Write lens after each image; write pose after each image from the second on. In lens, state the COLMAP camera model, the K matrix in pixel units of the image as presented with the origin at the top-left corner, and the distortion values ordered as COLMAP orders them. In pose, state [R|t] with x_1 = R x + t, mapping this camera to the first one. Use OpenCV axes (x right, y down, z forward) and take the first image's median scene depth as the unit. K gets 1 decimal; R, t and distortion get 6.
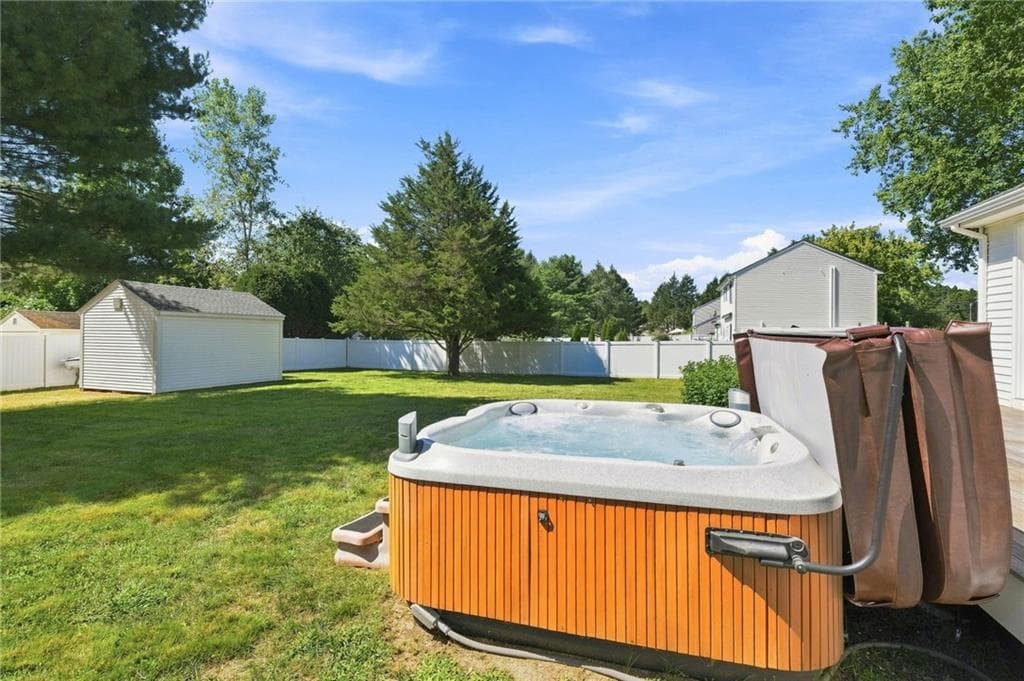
lens RADIAL K [[480.2, 0, 512.5], [0, 480.2, 331.3], [0, 0, 1]] dist [-0.000141, 0.000160]
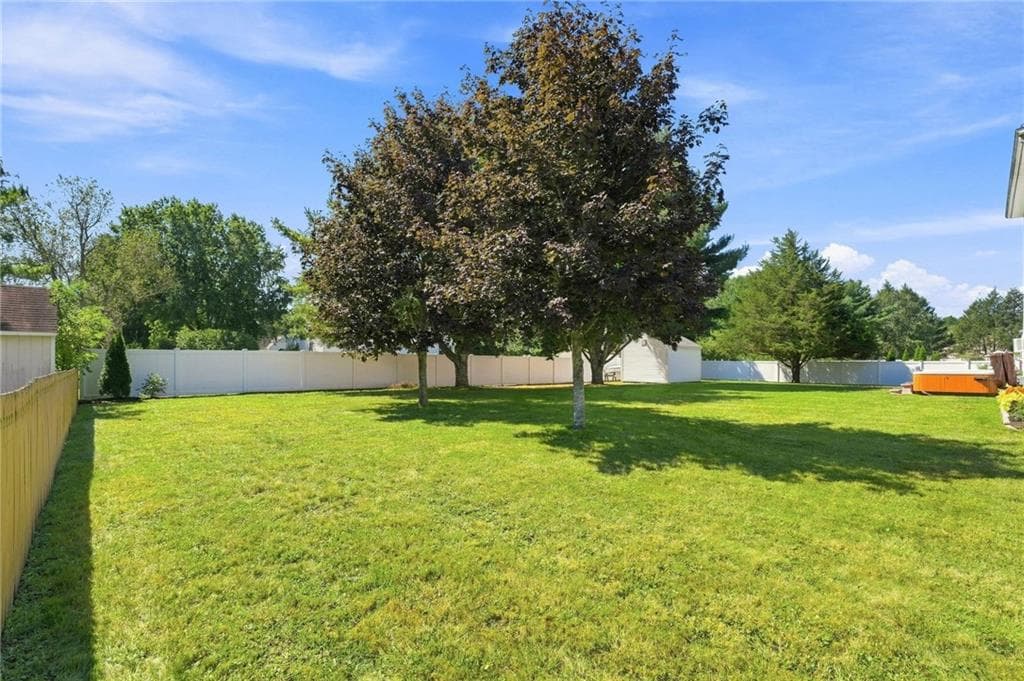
lens RADIAL K [[452.1, 0, 513.4], [0, 452.1, 357.4], [0, 0, 1]] dist [-0.014088, 0.000197]
pose [[0.875412, -0.000400, -0.483378, -0.220382], [0.003403, 0.999980, 0.005336, -0.000789], [0.483366, -0.006316, 0.875396, -0.741612]]
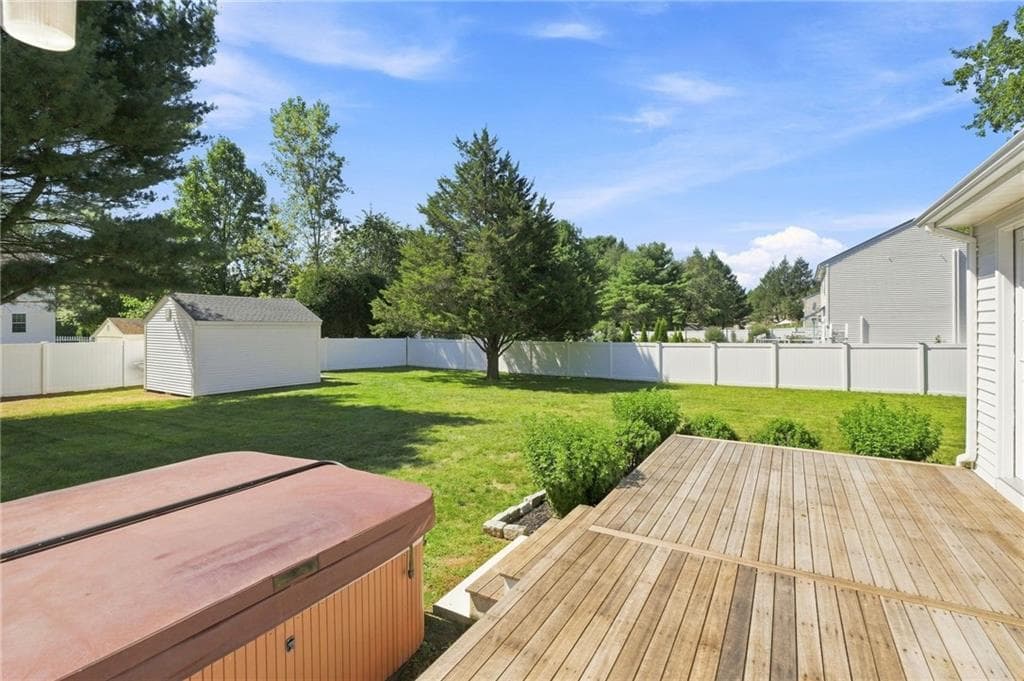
lens RADIAL K [[484.7, 0, 512.0], [0, 484.7, 325.4], [0, 0, 1]] dist [0.000440, -0.000237]
pose [[0.978416, -0.006661, -0.206535, 0.120211], [0.008292, 0.999941, 0.007029, -0.020883], [0.206476, -0.008590, 0.978414, 0.042034]]
